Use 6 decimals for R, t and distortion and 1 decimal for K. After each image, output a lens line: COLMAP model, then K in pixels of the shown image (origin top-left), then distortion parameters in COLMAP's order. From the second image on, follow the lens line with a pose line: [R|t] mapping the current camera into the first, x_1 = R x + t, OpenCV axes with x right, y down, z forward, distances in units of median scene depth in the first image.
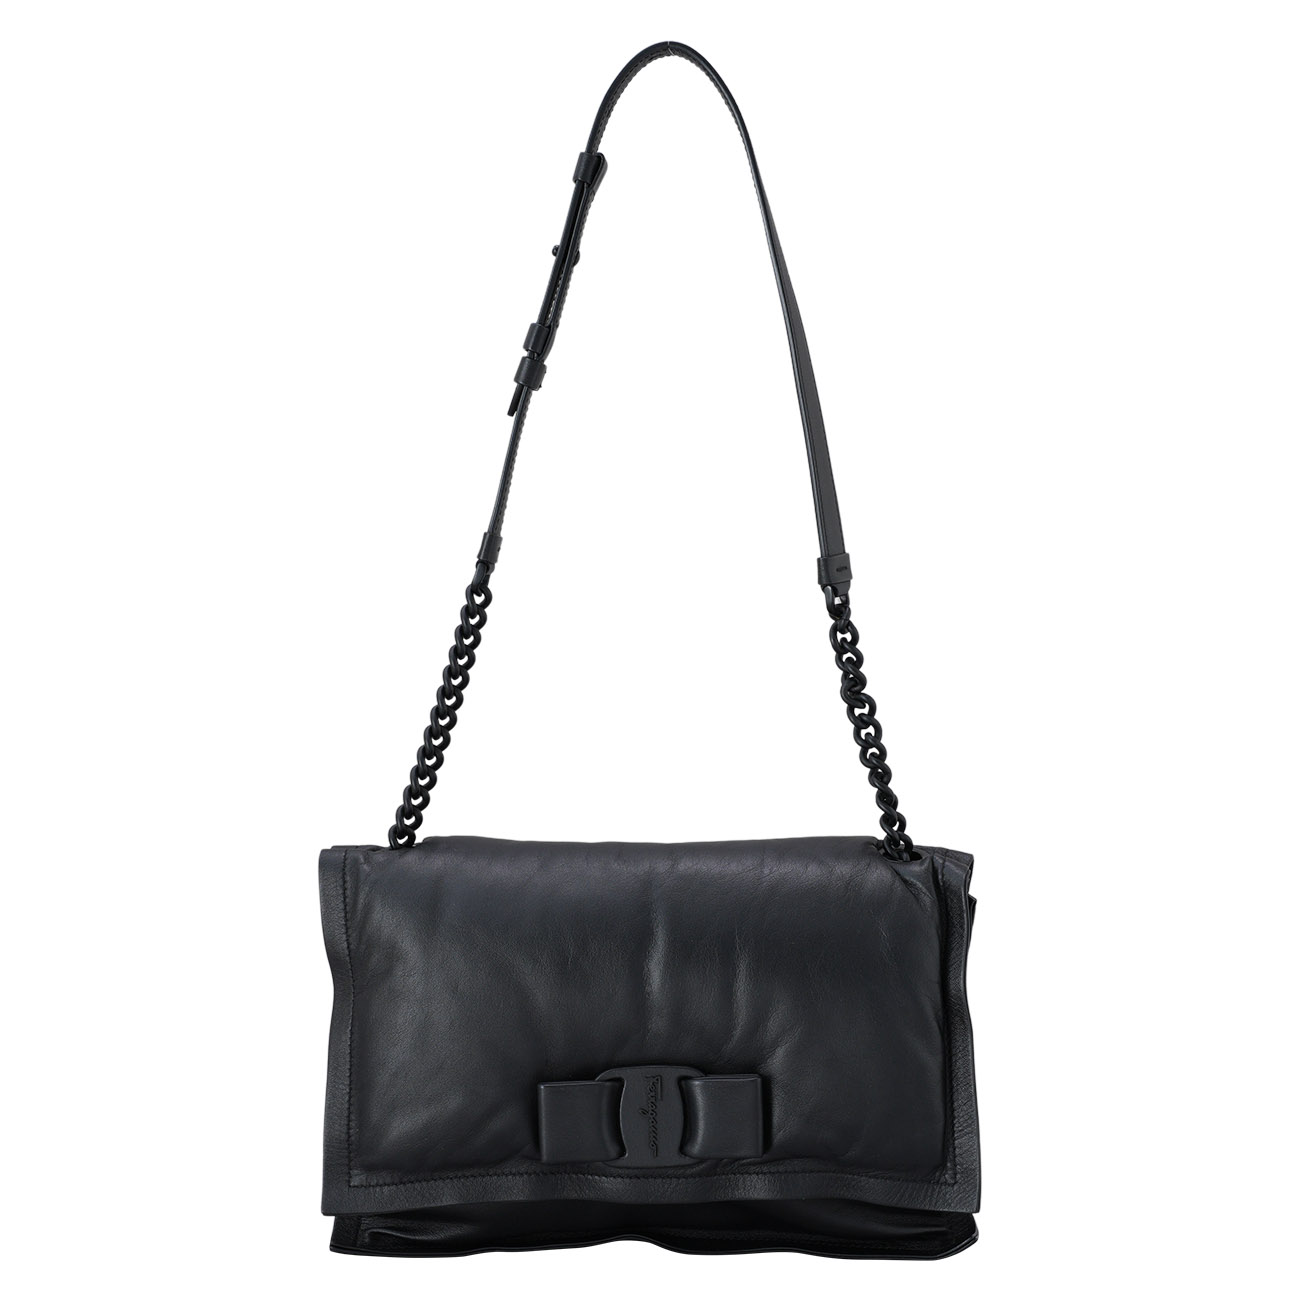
lens RADIAL K [[3877.7, 0, 680.4], [0, 3877.7, 649.3], [0, 0, 1]] dist [0.061383, 10.026305]
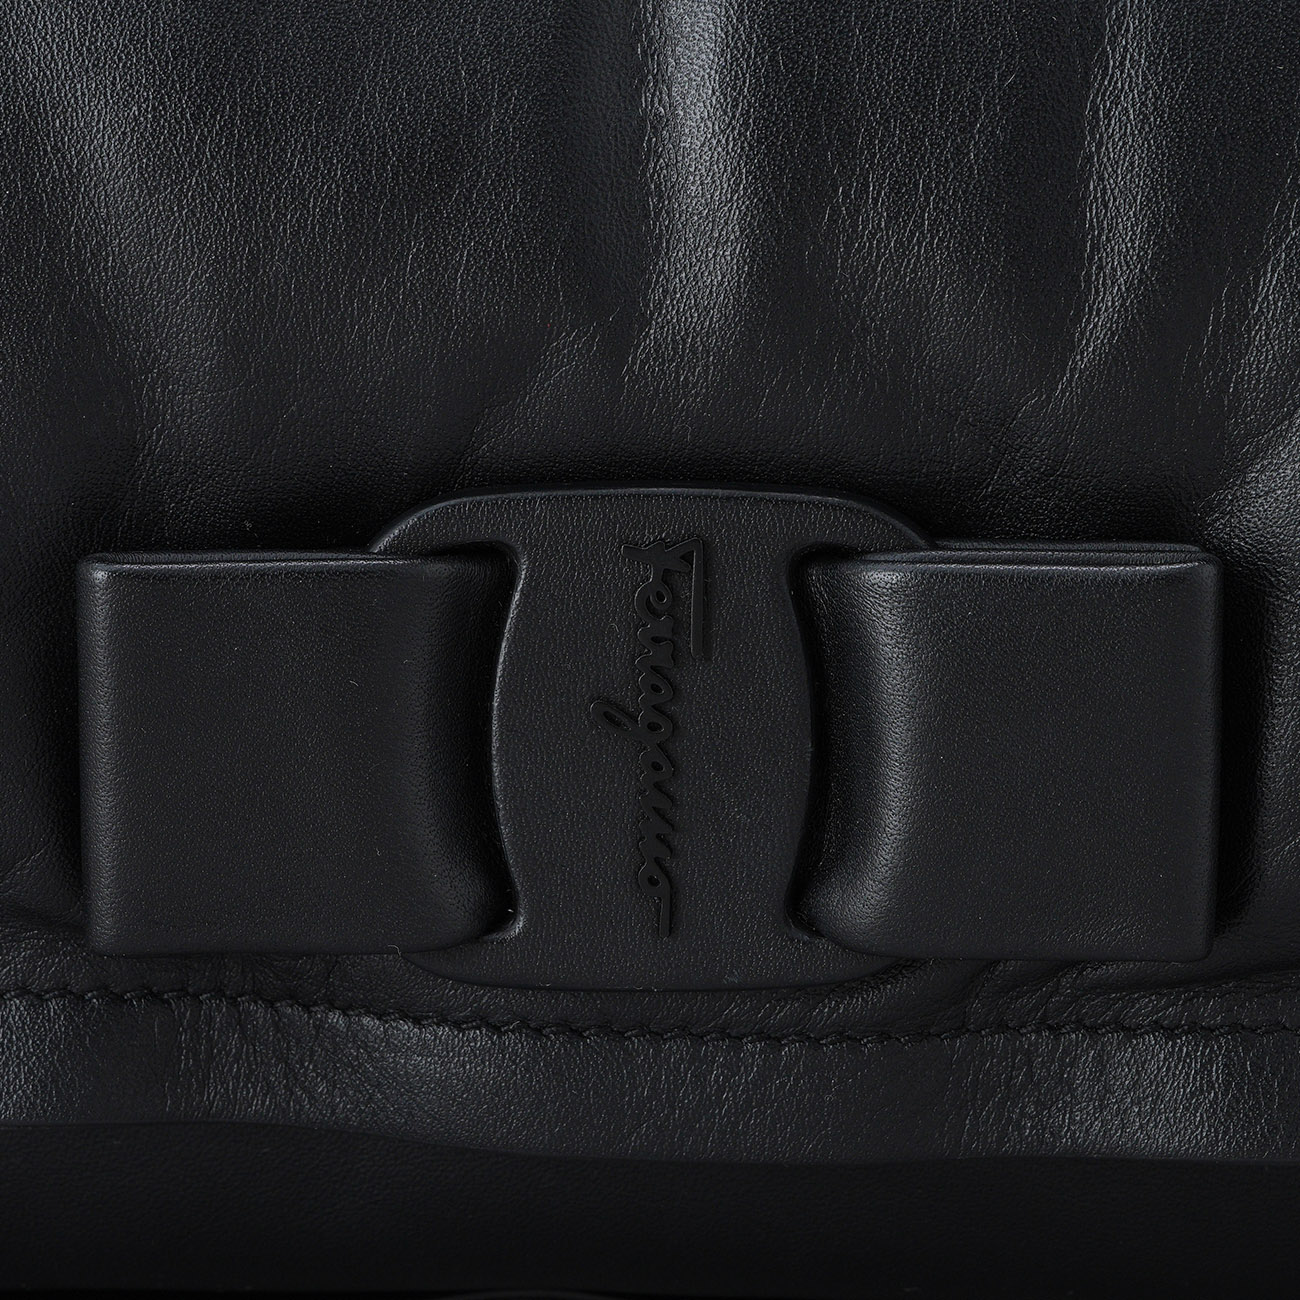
lens RADIAL K [[5949.5, 0, 650.0], [0, 5949.5, 650.0], [0, 0, 1]] dist [0.382833, -1.246833]
pose [[0.999572, 0.028642, -0.005967, -0.005707], [-0.027693, 0.992041, 0.122831, 0.077884], [0.009437, -0.122613, 0.992410, 0.694849]]
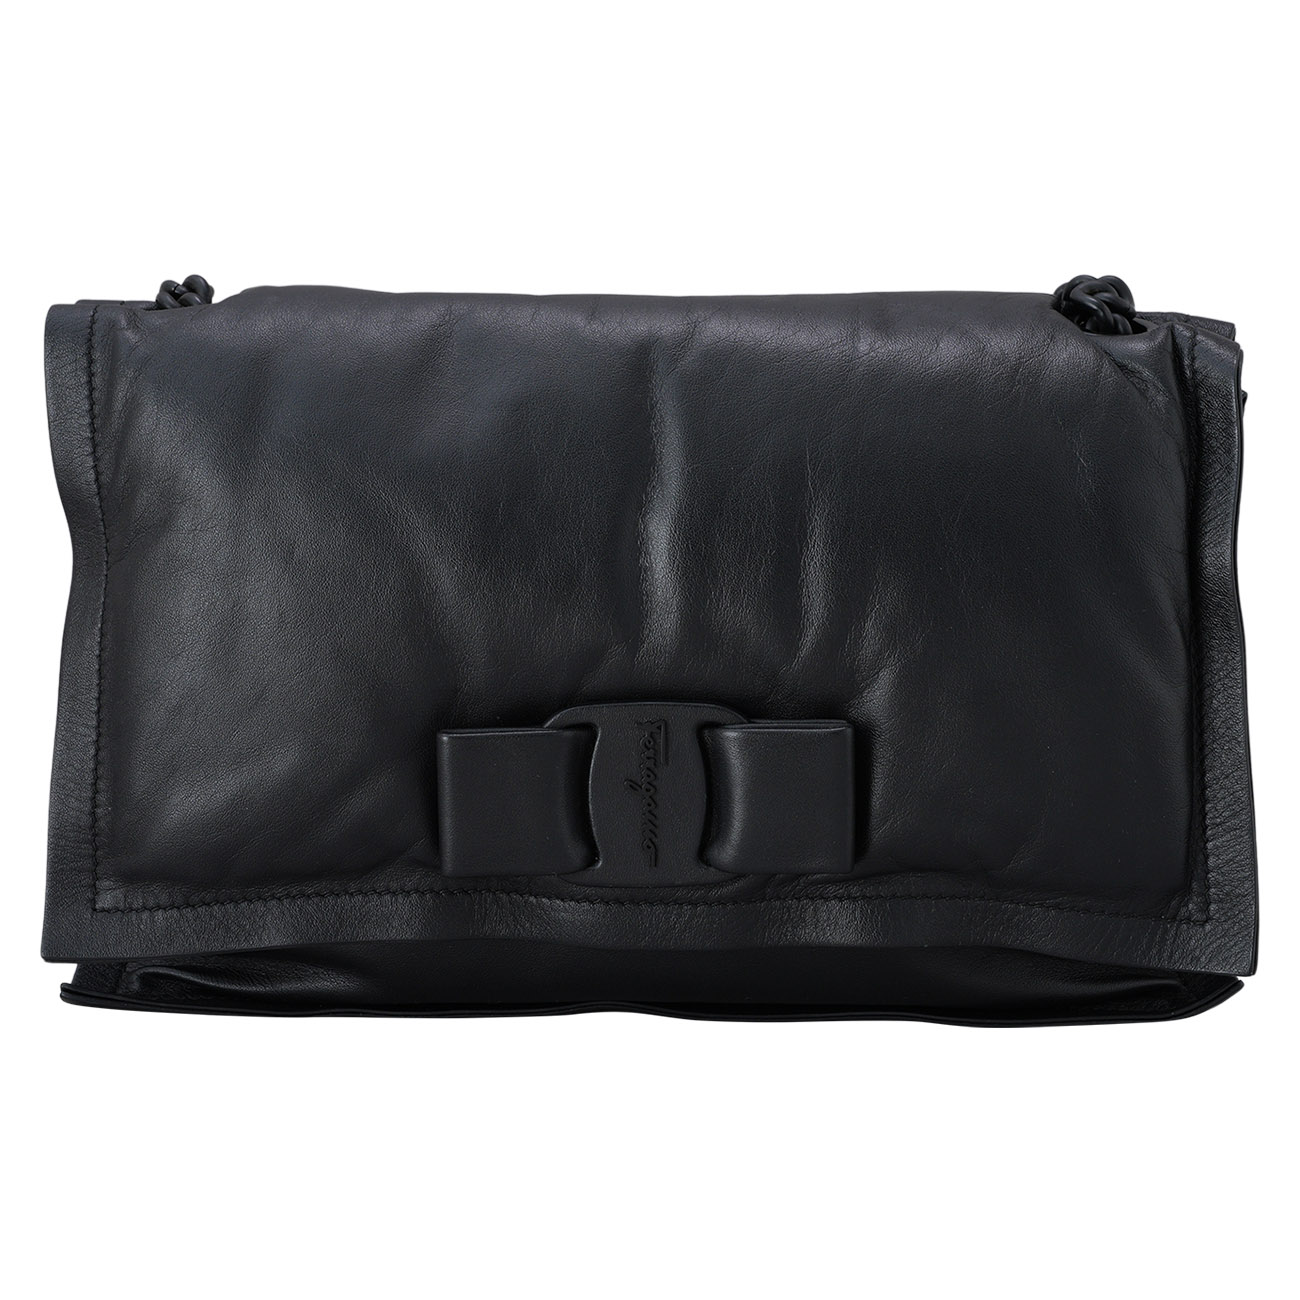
lens RADIAL K [[2926.4, 0, 615.4], [0, 2926.4, 646.5], [0, 0, 1]] dist [0.273302, 0.038900]
pose [[0.999856, 0.011086, -0.012820, -0.006754], [-0.009790, 0.995229, 0.097073, 0.059927], [0.013835, -0.096933, 0.995195, 0.593355]]
